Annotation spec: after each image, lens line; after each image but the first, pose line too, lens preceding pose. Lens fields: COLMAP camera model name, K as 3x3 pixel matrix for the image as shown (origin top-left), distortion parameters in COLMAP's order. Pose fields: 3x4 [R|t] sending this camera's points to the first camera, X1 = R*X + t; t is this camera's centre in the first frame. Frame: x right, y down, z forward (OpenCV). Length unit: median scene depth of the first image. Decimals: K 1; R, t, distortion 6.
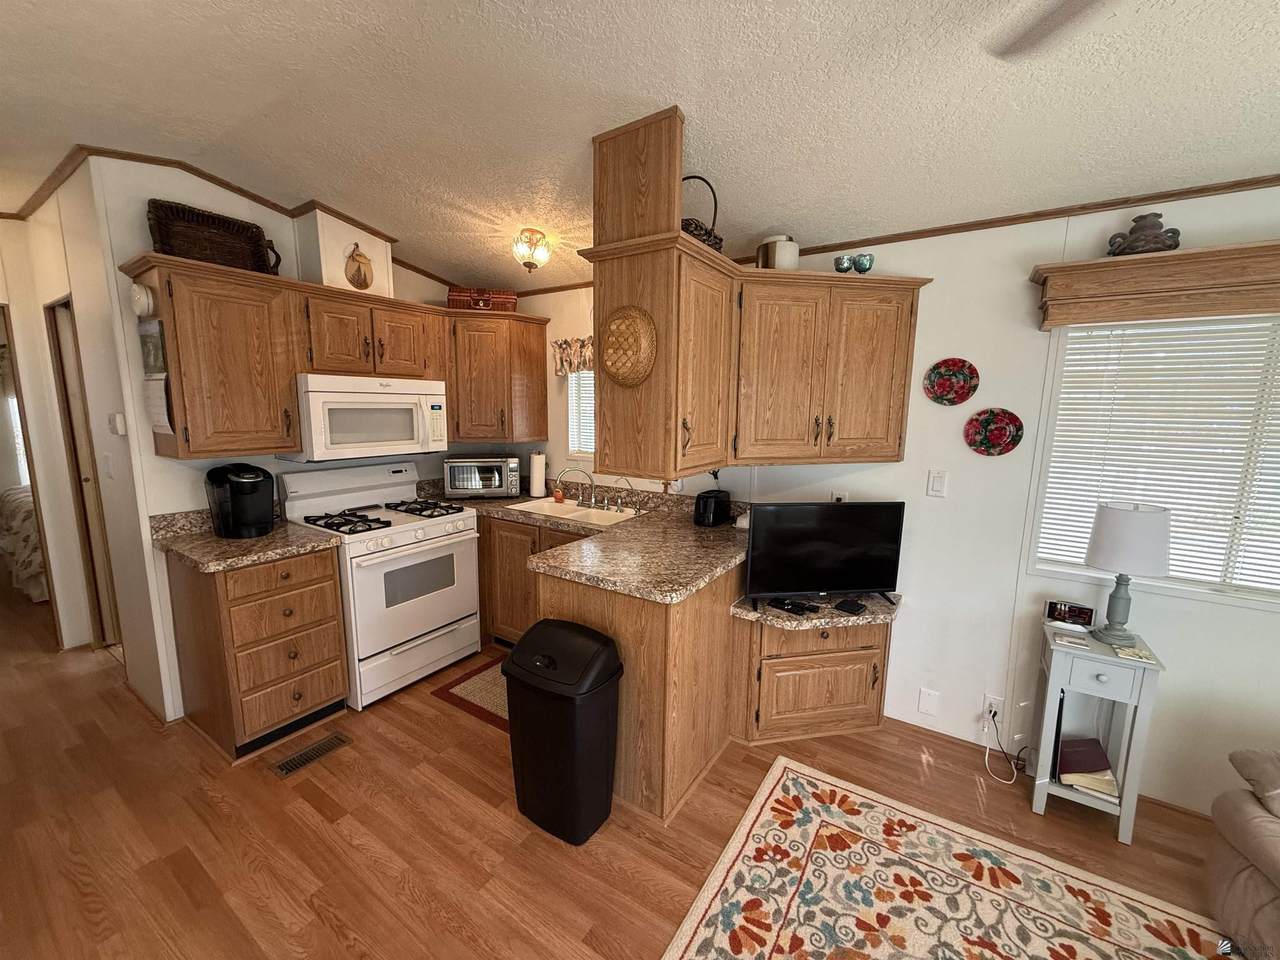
lens RADIAL K [[510.4, 0, 633.9], [0, 510.4, 480.6], [0, 0, 1]] dist [0.004596, 0.000261]
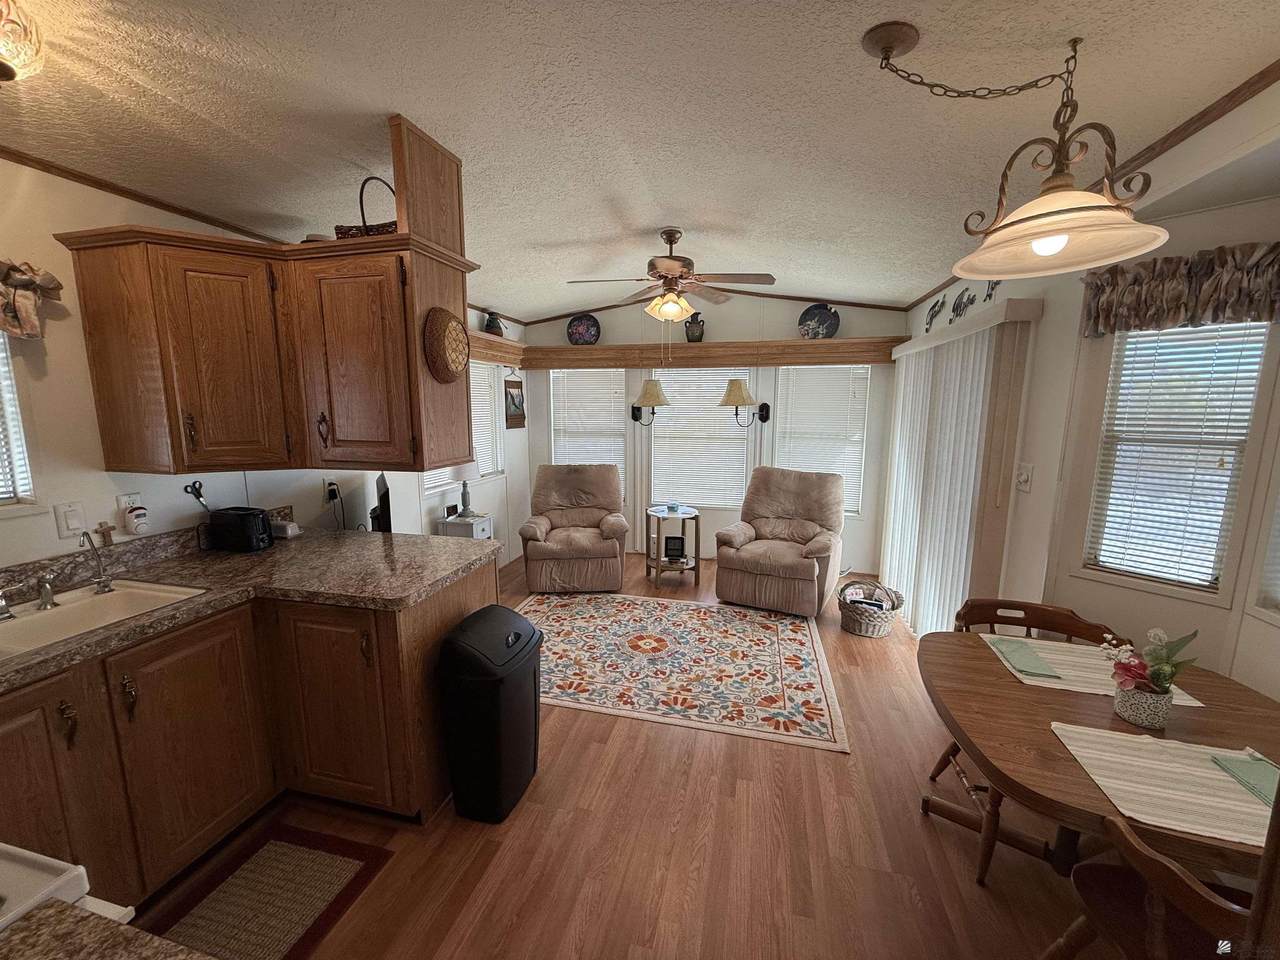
lens RADIAL K [[509.8, 0, 635.0], [0, 509.8, 480.8], [0, 0, 1]] dist [0.003172, -0.000012]
pose [[-0.329637, -0.154728, 0.931342, -0.874453], [0.135433, 0.968526, 0.208841, -0.115132], [-0.934343, 0.194976, -0.298307, 0.736337]]
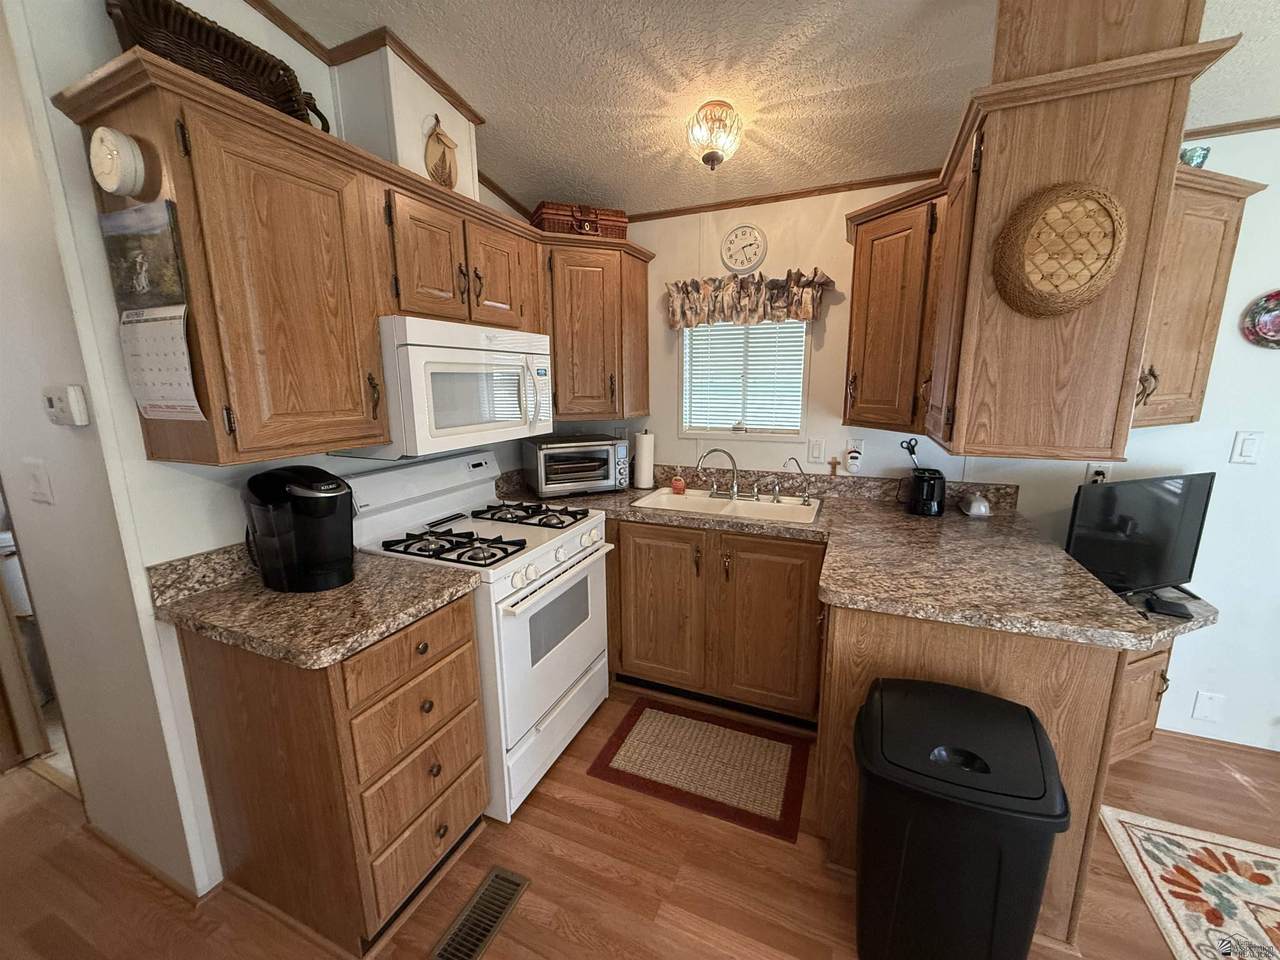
lens RADIAL K [[509.8, 0, 635.0], [0, 509.8, 480.8], [0, 0, 1]] dist [0.003172, -0.000012]
pose [[0.984833, -0.055724, 0.164315, -0.471904], [0.047995, 0.997563, 0.050637, -0.027669], [-0.166737, -0.041983, 0.985107, 0.336295]]
